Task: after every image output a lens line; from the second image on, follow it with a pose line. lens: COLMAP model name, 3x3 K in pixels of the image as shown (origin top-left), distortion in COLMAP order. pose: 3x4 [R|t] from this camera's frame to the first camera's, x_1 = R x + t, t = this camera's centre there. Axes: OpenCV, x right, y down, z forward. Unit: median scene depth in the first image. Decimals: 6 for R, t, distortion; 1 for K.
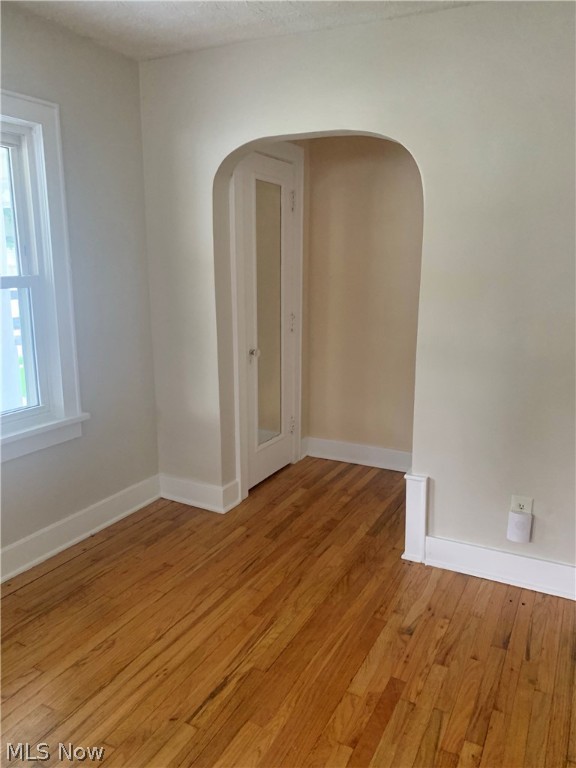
lens RADIAL K [[587.9, 0, 280.3], [0, 587.9, 386.6], [0, 0, 1]] dist [0.042369, -0.059043]
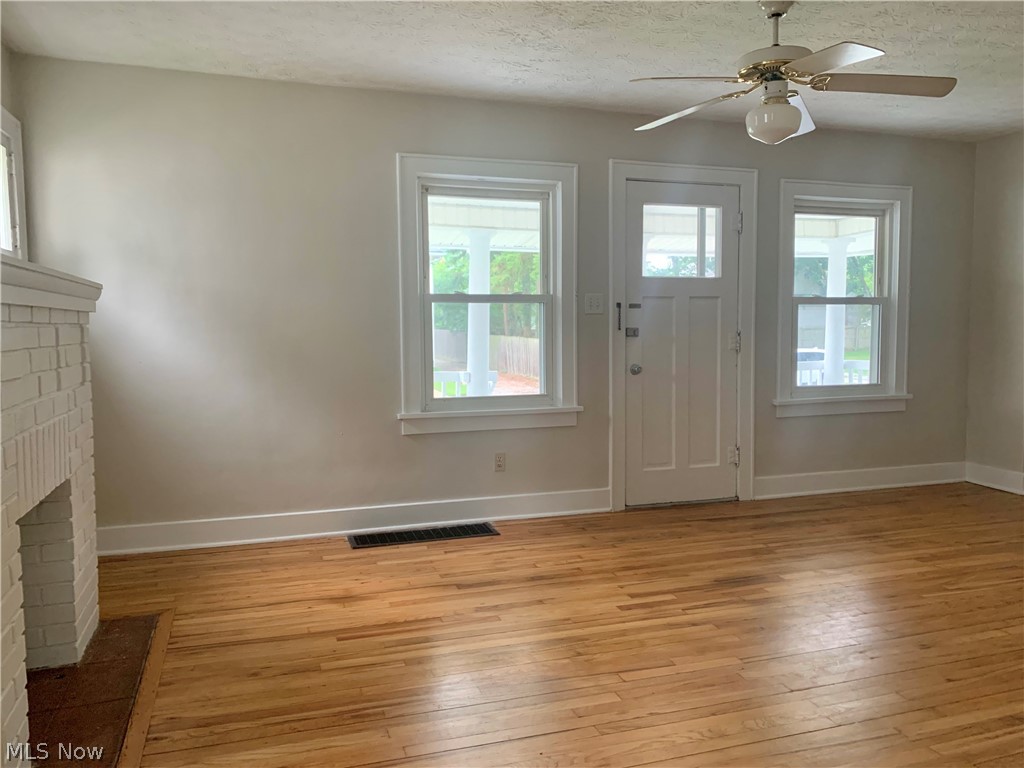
lens RADIAL K [[783.9, 0, 517.3], [0, 783.9, 378.3], [0, 0, 1]] dist [0.042369, -0.059043]
pose [[0.728085, 0.041756, -0.684214, 0.307568], [-0.138248, 0.986578, -0.086904, 0.340894], [0.671401, 0.157865, 0.724085, -1.117589]]
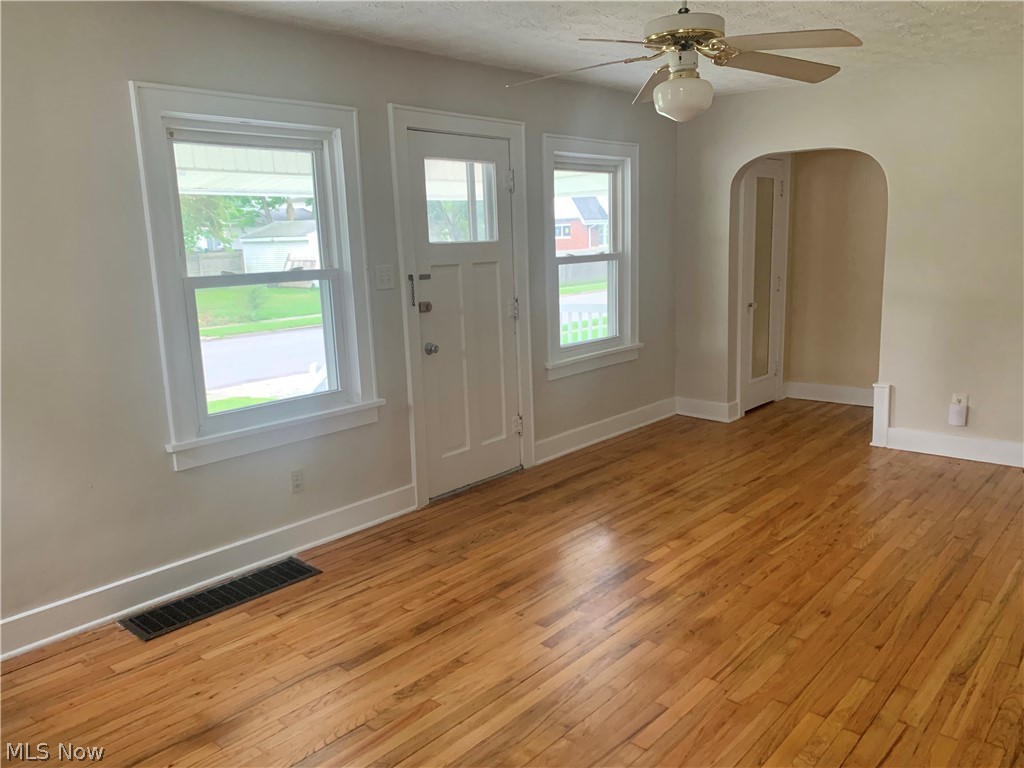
lens RADIAL K [[783.9, 0, 511.9], [0, 783.9, 380.3], [0, 0, 1]] dist [0.042369, -0.059043]
pose [[0.972406, 0.013163, -0.232925, -0.211169], [-0.018964, 0.999563, -0.022682, 0.219439], [0.232525, 0.026473, 0.972230, -1.151921]]
